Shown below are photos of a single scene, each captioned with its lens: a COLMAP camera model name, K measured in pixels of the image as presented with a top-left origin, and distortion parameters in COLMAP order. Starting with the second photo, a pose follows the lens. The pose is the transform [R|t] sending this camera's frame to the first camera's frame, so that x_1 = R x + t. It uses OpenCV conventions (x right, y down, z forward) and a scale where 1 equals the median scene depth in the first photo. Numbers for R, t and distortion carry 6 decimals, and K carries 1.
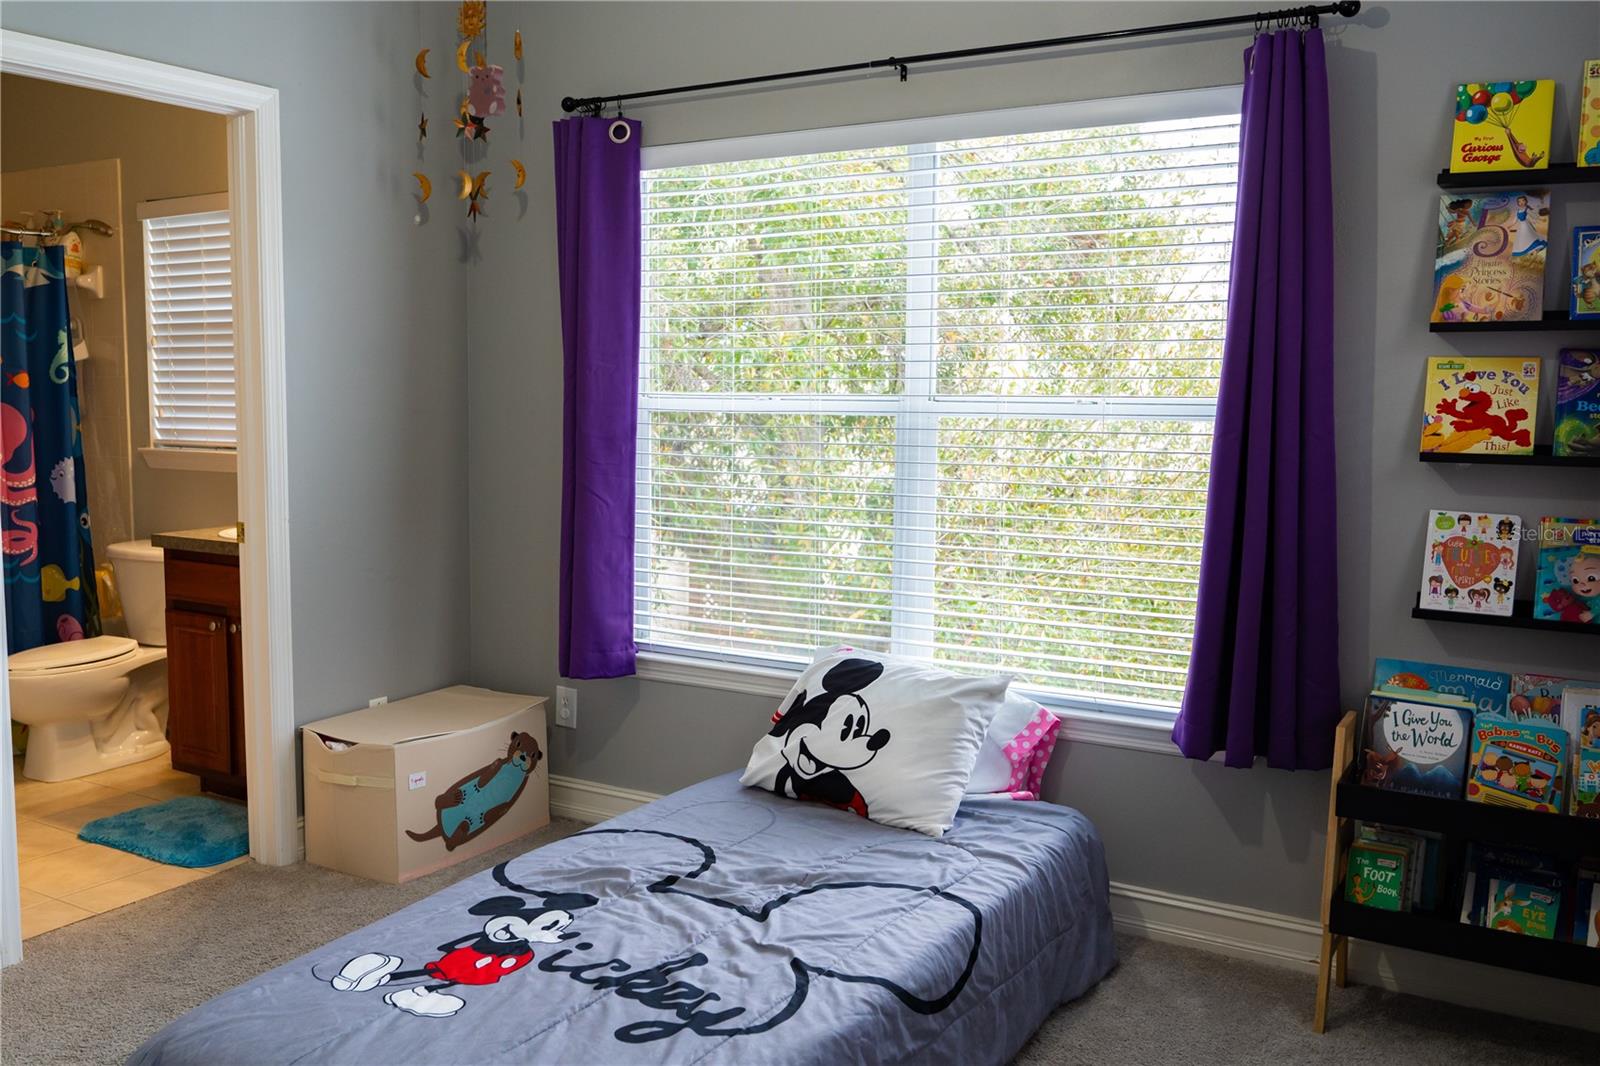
lens RADIAL K [[1388.5, 0, 800.0], [0, 1388.5, 533.0], [0, 0, 1]] dist [-0.008248, -0.025087]
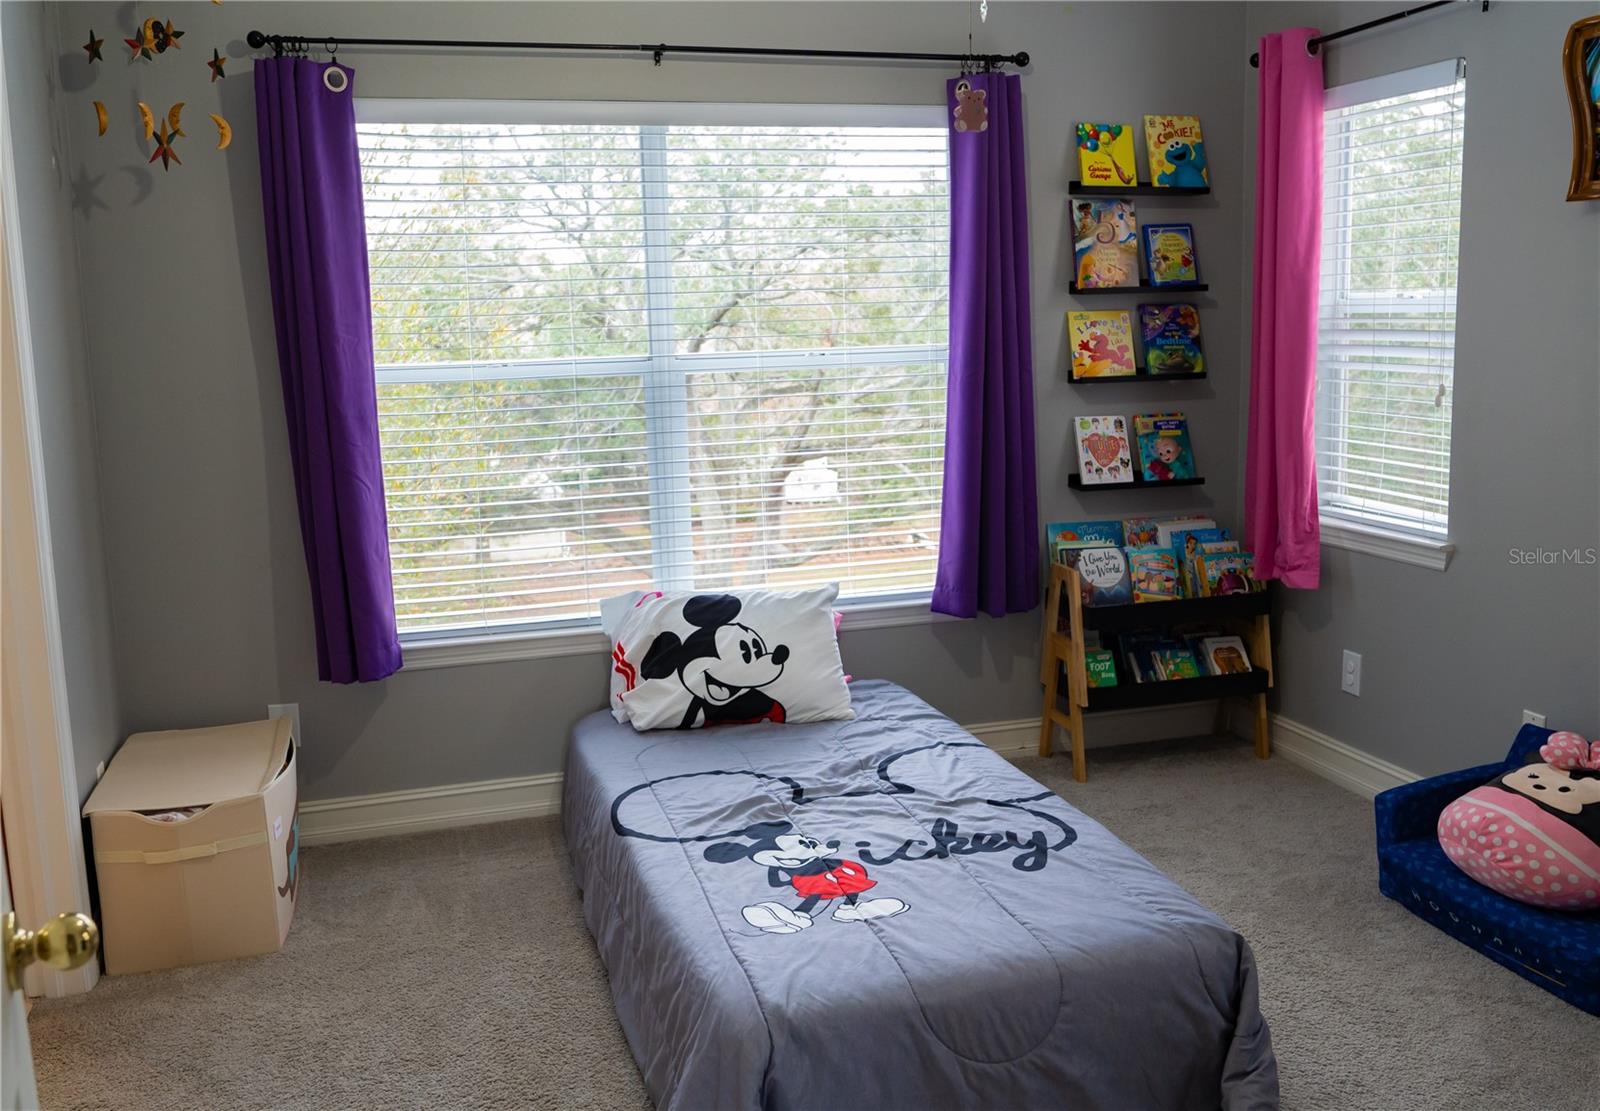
lens RADIAL K [[1454.0, 0, 800.0], [0, 1454.0, 555.5], [0, 0, 1]] dist [-0.011635, -0.011049]
pose [[0.664895, -0.145758, 0.732577, -0.896292], [0.108915, 0.989212, 0.097968, -0.054934], [-0.738953, 0.014650, 0.673598, 0.190080]]
